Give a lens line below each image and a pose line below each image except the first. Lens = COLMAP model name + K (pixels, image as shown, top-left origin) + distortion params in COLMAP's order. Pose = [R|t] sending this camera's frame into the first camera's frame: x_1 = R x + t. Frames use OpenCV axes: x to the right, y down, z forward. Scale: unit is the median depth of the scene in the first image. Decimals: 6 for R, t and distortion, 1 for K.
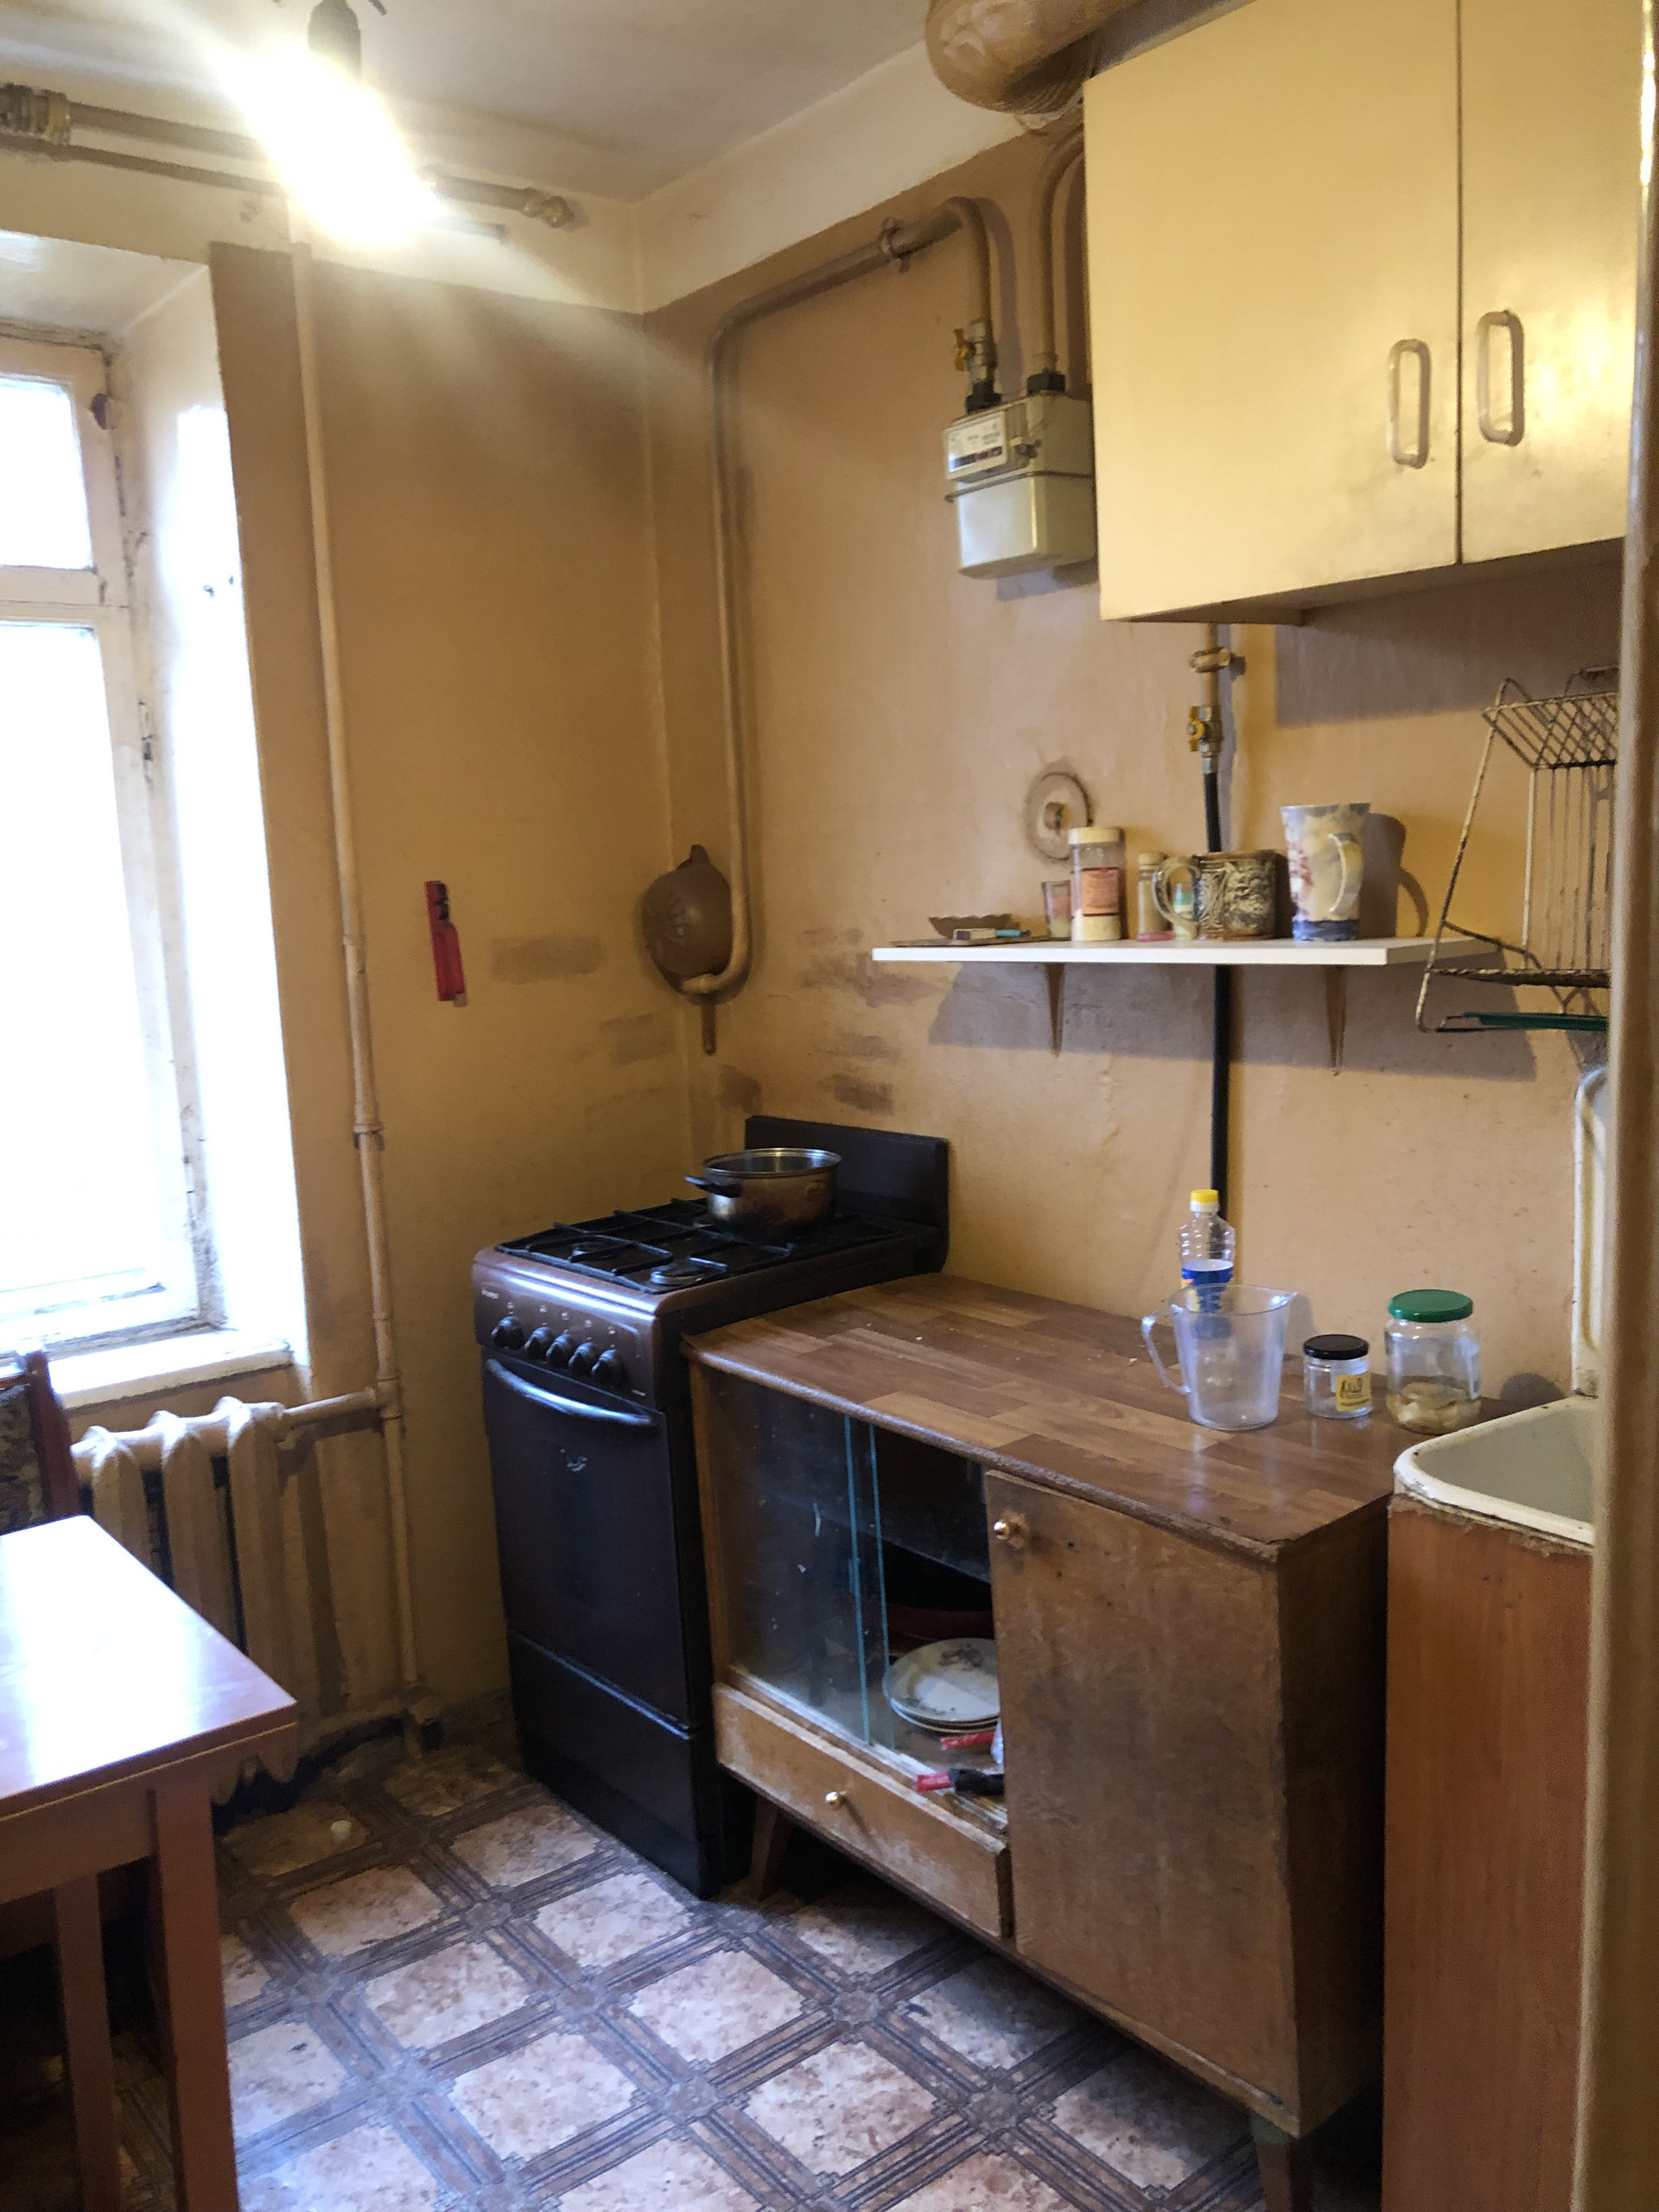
lens RADIAL K [[1824.4, 0, 834.2], [0, 1824.4, 1123.3], [0, 0, 1]] dist [0.020640, -0.010420]
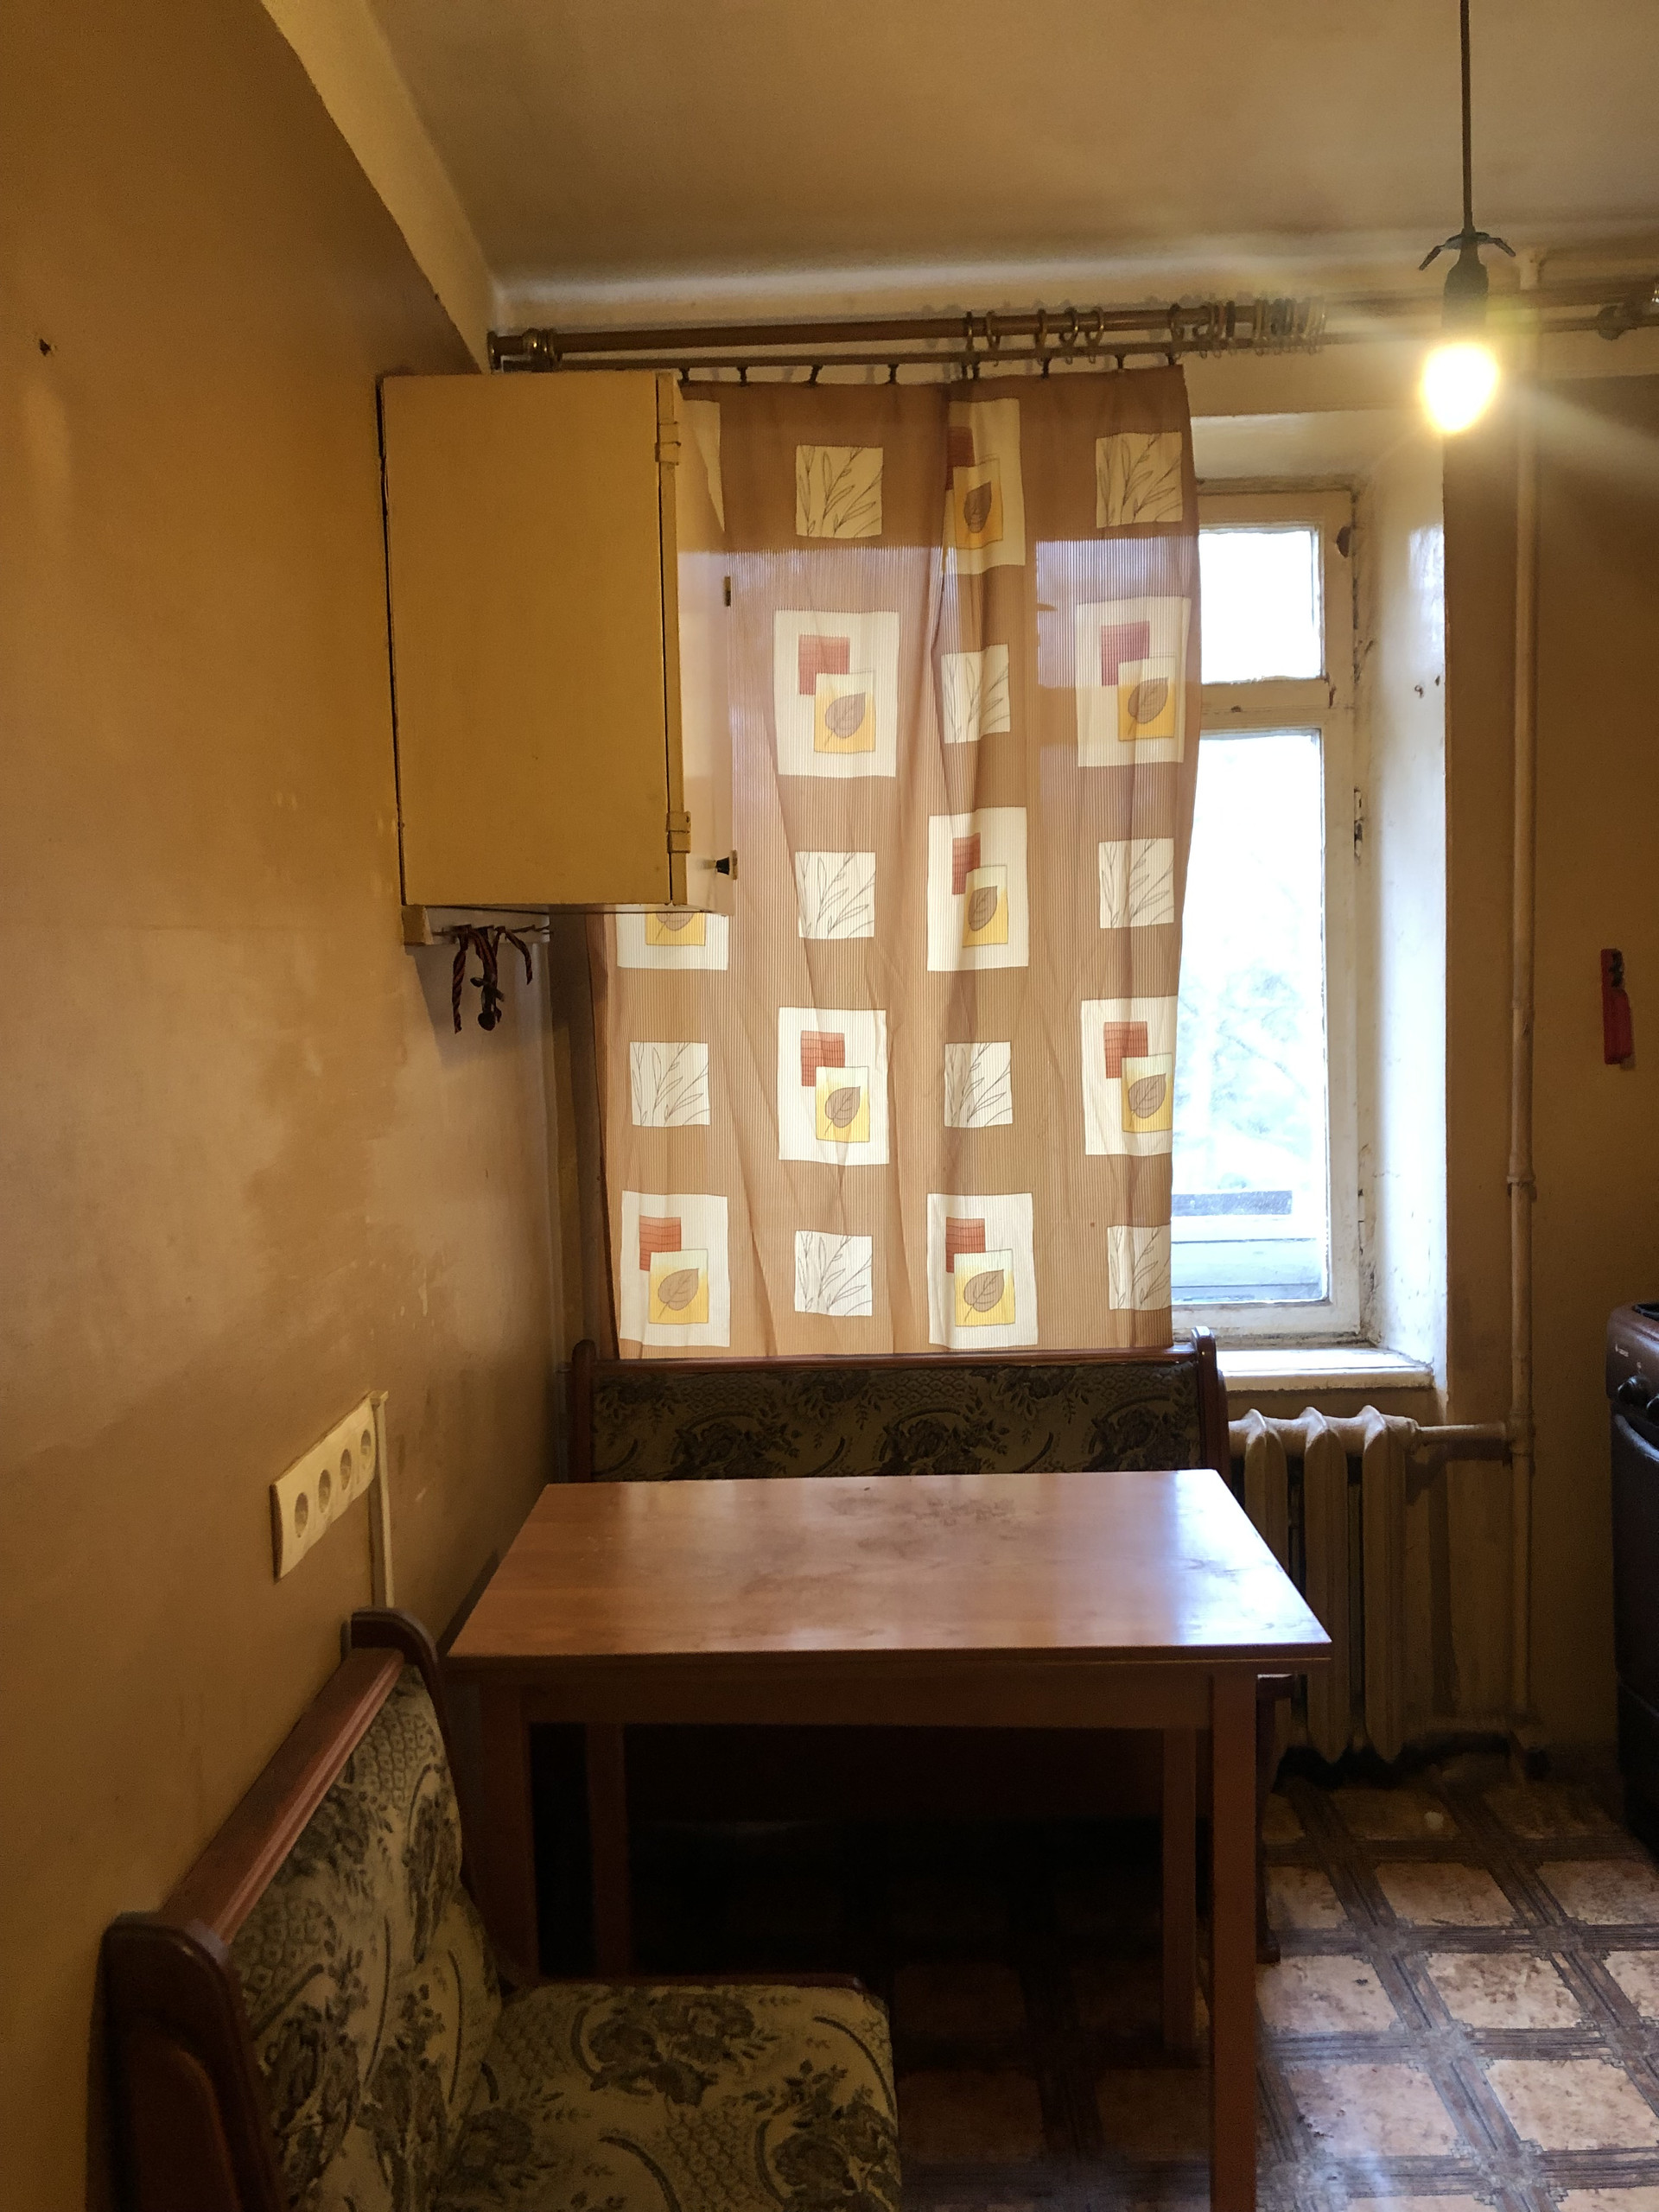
lens RADIAL K [[1824.4, 0, 830.3], [0, 1824.4, 1101.8], [0, 0, 1]] dist [0.020640, -0.010420]
pose [[0.784048, 0.069578, -0.616789, 0.090702], [-0.088784, 0.996051, -0.000500, -0.006516], [0.614318, 0.055153, 0.787129, -0.099435]]
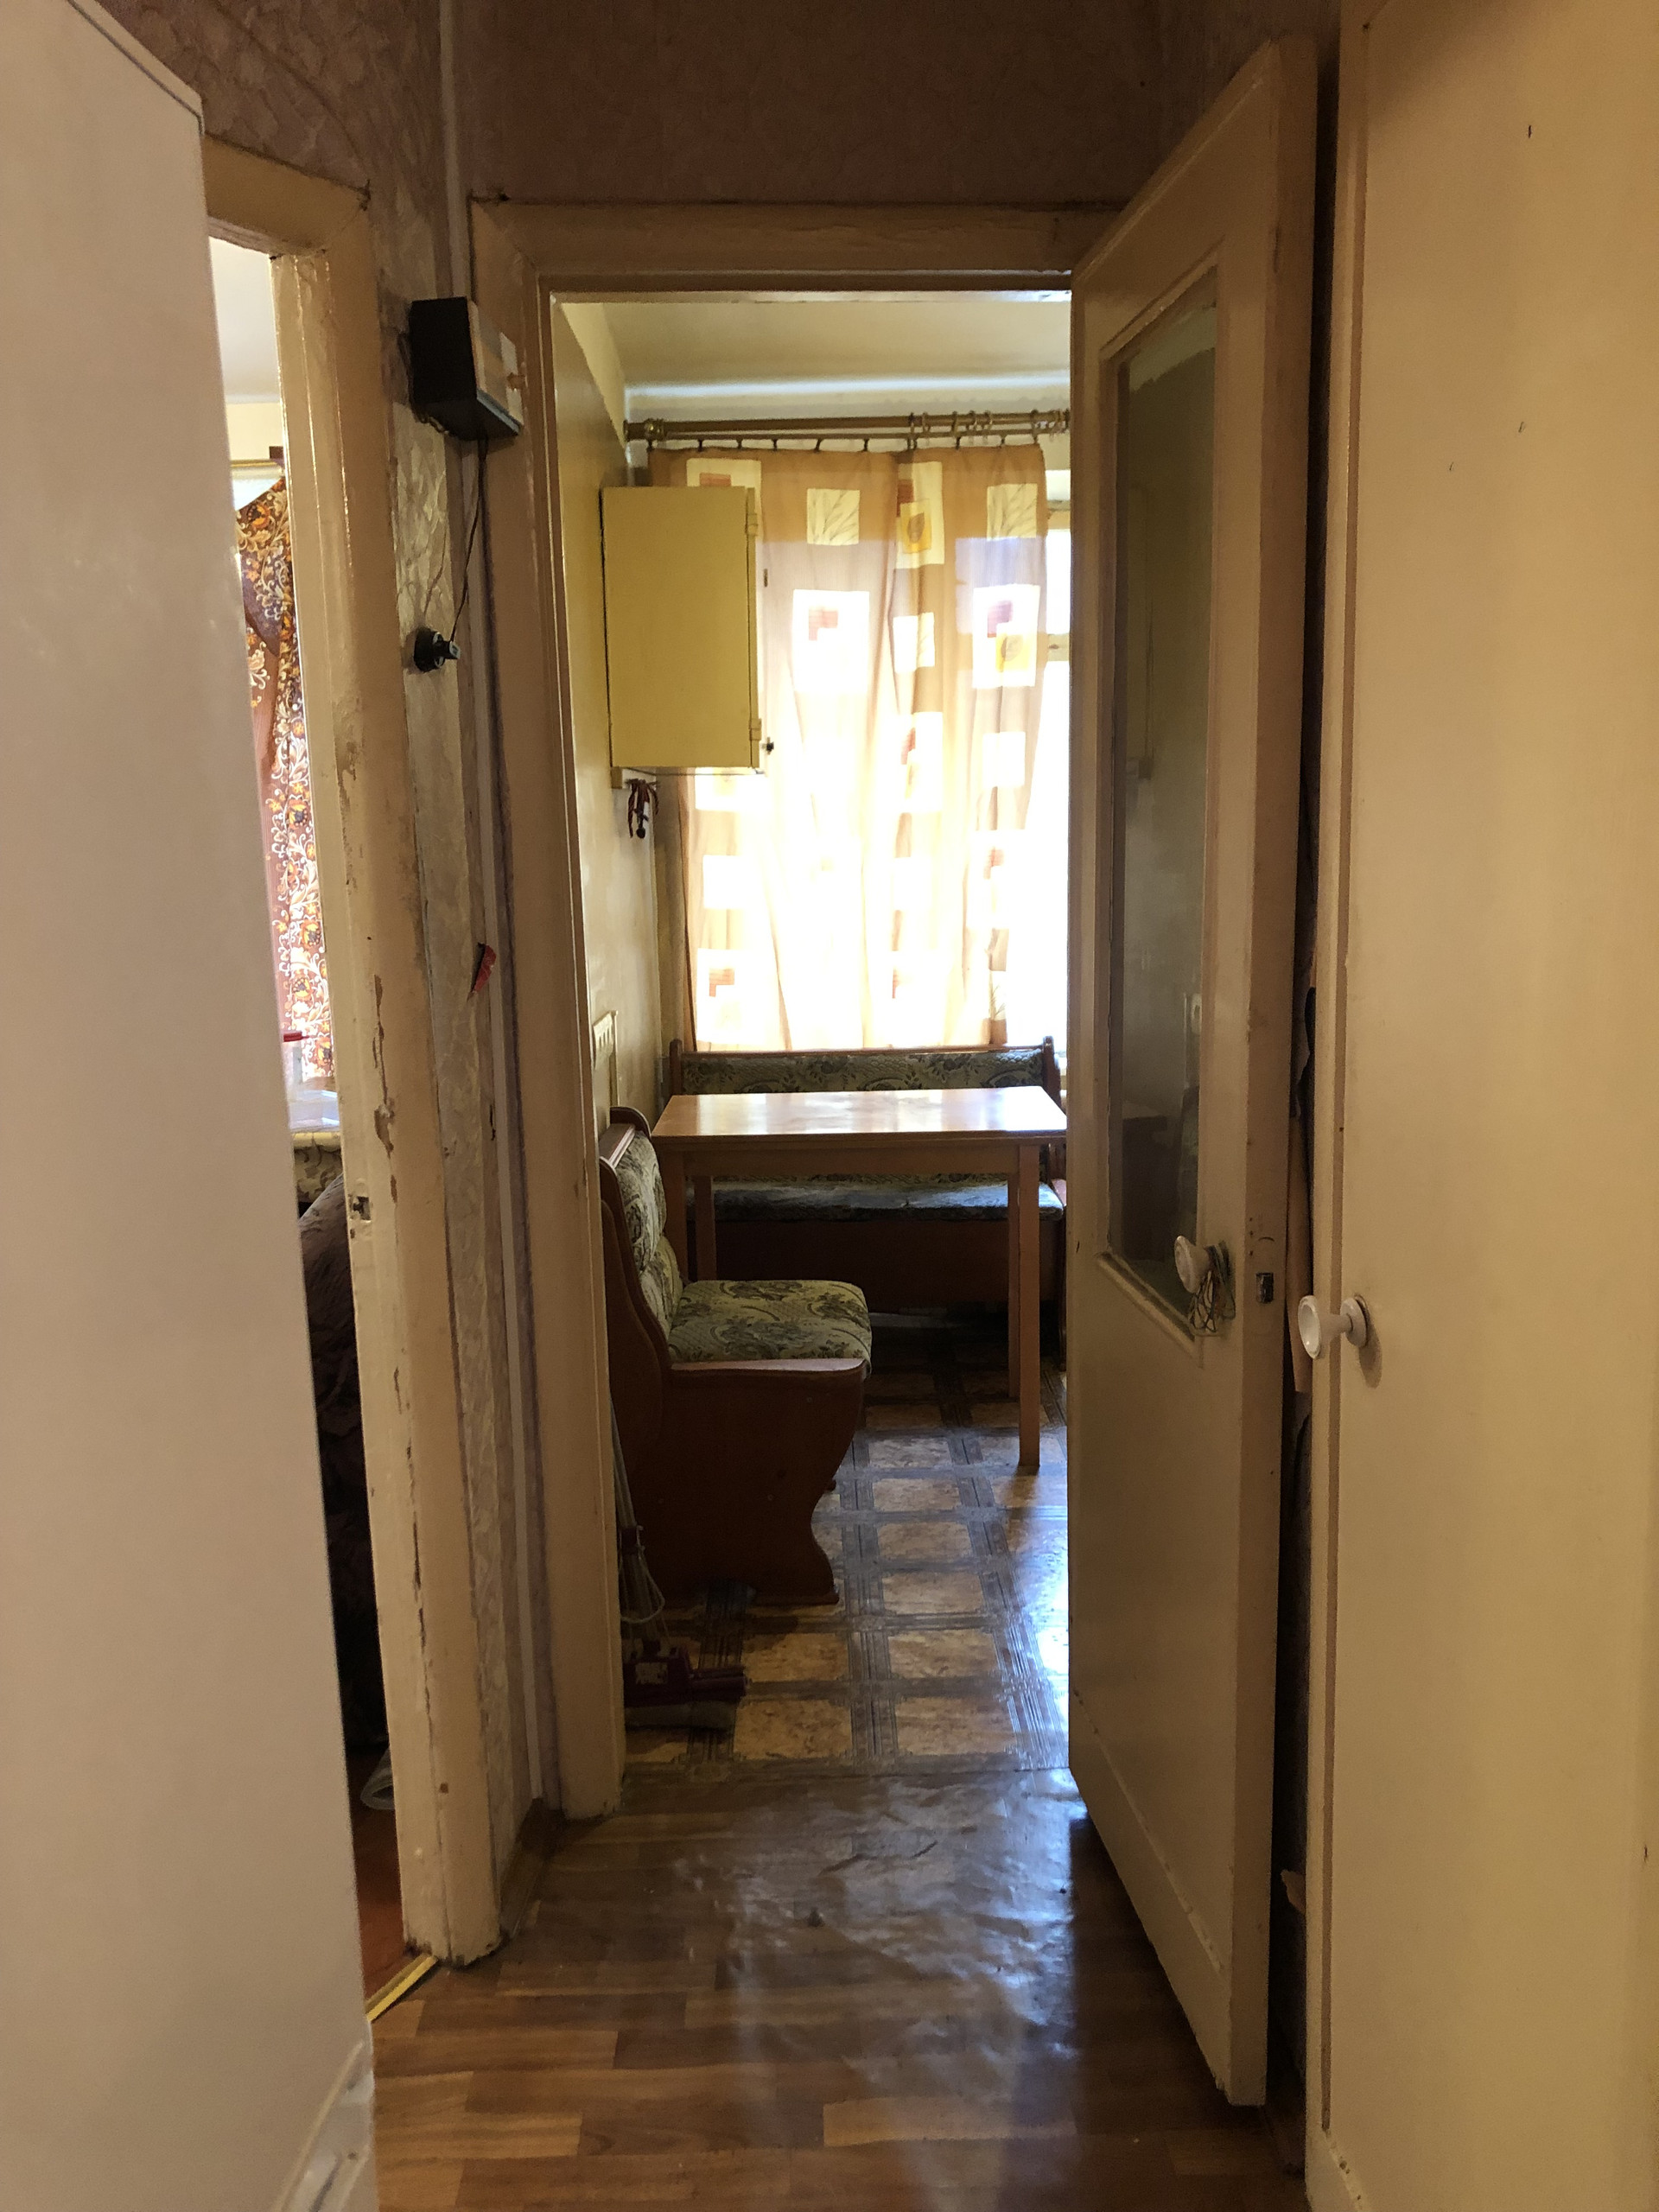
lens RADIAL K [[1824.4, 0, 811.2], [0, 1824.4, 1146.4], [0, 0, 1]] dist [0.020640, -0.010420]
pose [[0.791798, 0.124793, -0.597899, 0.660053], [-0.090648, 0.992074, 0.087019, 0.118830], [0.604019, -0.014703, 0.796834, -0.889154]]
